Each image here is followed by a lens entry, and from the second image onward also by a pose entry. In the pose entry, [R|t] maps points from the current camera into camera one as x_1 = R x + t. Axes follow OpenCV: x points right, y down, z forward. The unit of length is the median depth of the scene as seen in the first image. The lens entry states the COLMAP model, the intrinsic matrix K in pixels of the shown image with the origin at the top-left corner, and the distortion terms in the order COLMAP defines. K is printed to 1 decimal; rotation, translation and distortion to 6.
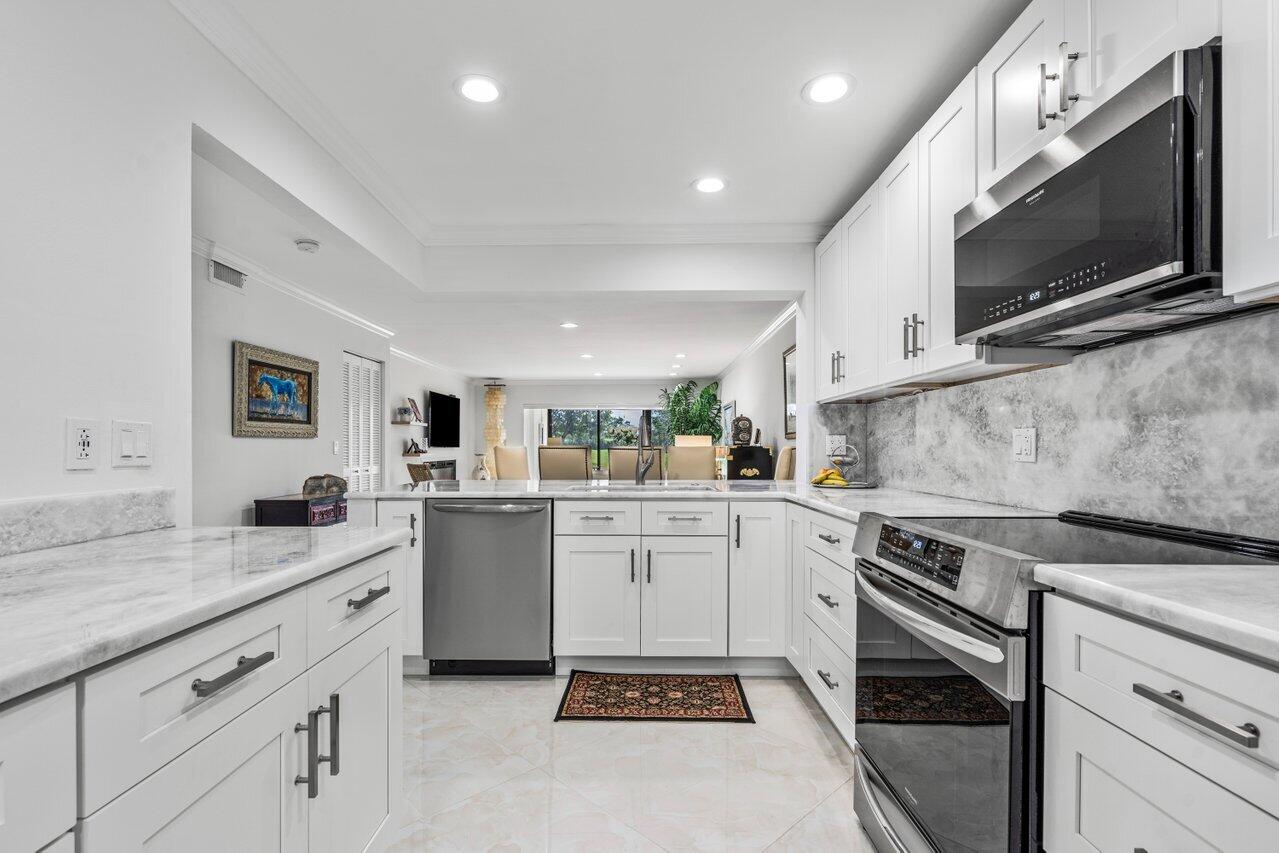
lens RADIAL K [[589.5, 0, 633.8], [0, 589.5, 428.7], [0, 0, 1]] dist [-0.002265, 0.000124]
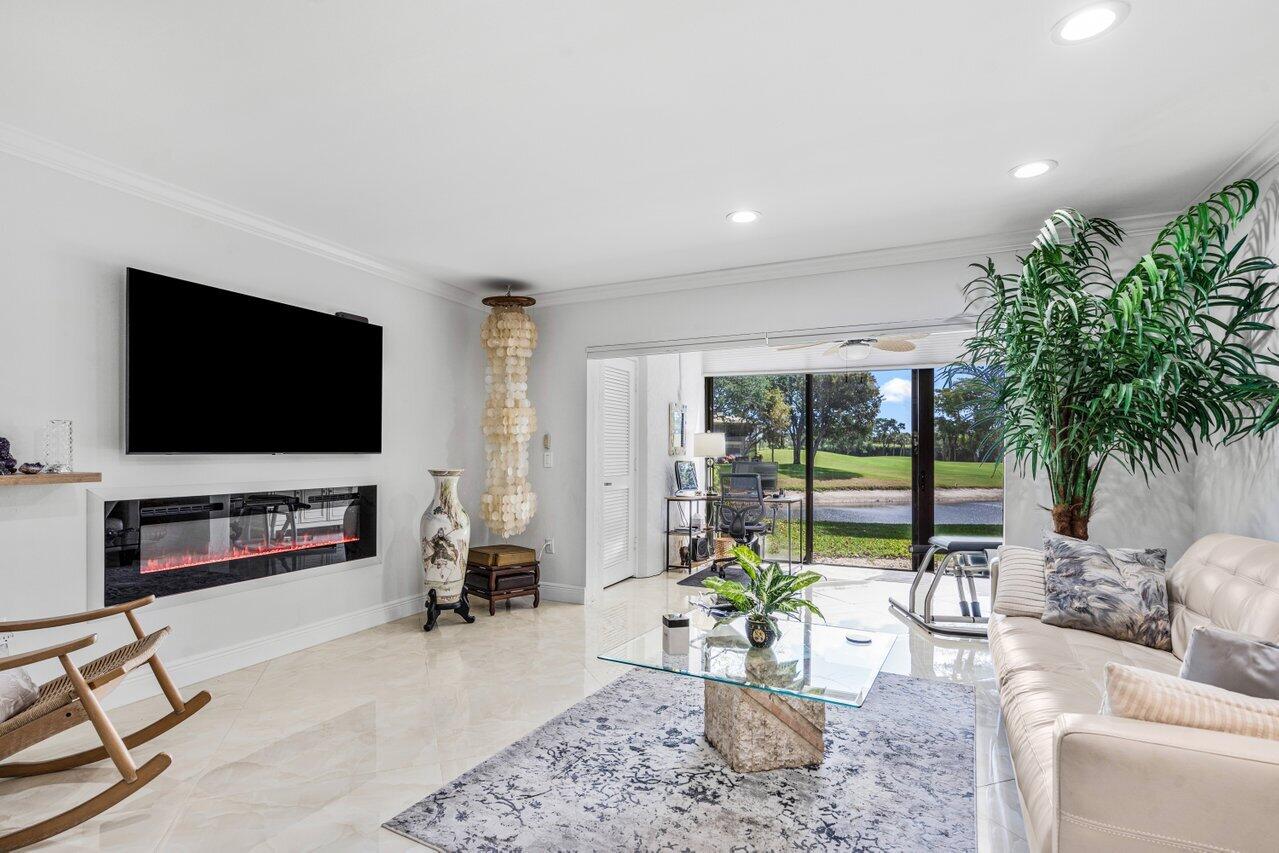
lens RADIAL K [[625.9, 0, 634.0], [0, 625.9, 457.1], [0, 0, 1]] dist [0.004148, 0.000720]
pose [[0.915267, 0.004596, -0.402820, 0.045001], [0.010565, 0.999317, 0.035407, 0.050149], [0.402708, -0.036662, 0.914594, 1.666770]]
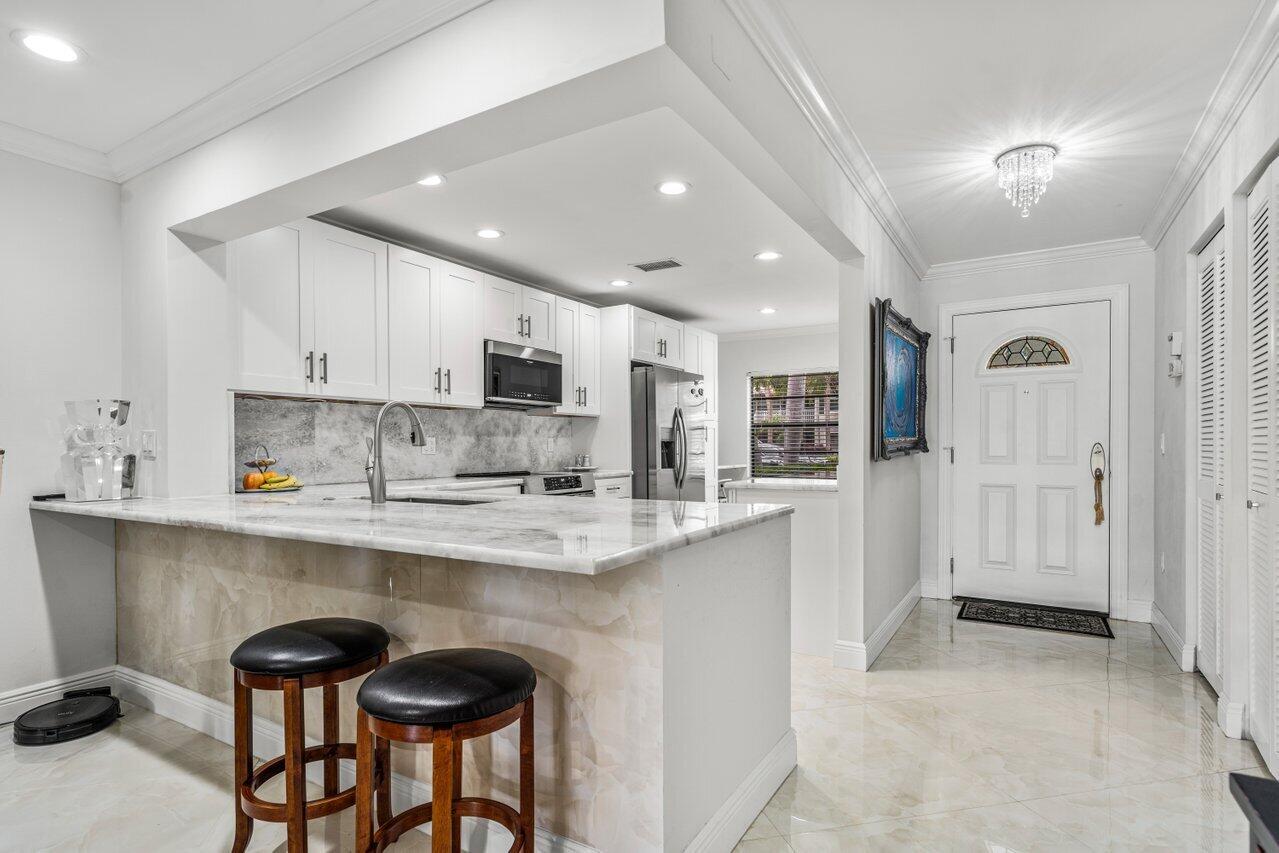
lens RADIAL K [[652.9, 0, 638.4], [0, 652.9, 449.3], [0, 0, 1]] dist [0.000973, 0.000127]
pose [[-0.858220, 0.002362, 0.513277, -0.498731], [-0.011378, 0.999656, -0.023624, 0.039851], [-0.513156, -0.026115, -0.857898, 1.201393]]
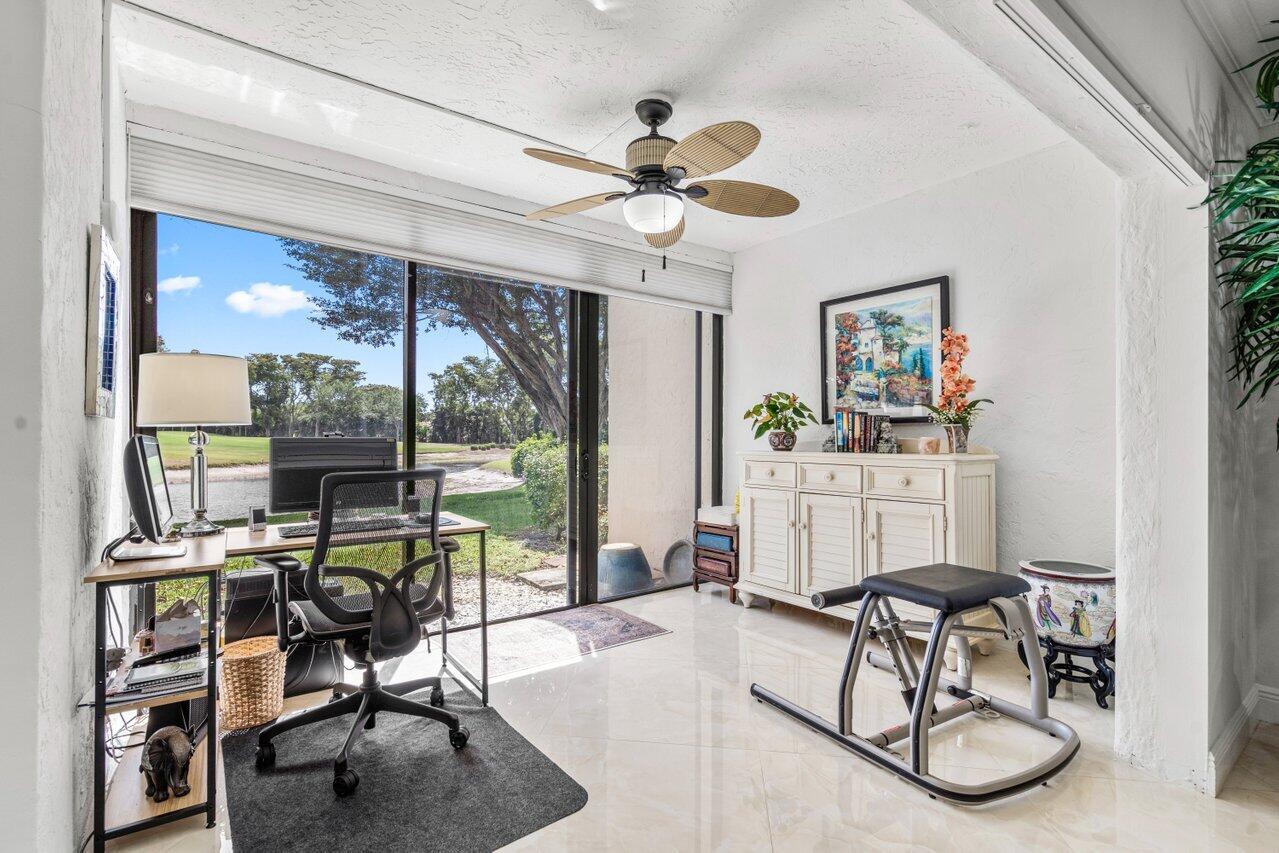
lens RADIAL K [[589.5, 0, 633.8], [0, 589.5, 428.7], [0, 0, 1]] dist [-0.002265, 0.000124]
pose [[0.798165, 0.008578, 0.602378, -0.449991], [-0.026071, 0.999454, 0.020313, 0.093378], [-0.601874, -0.031918, 0.797953, 2.594071]]
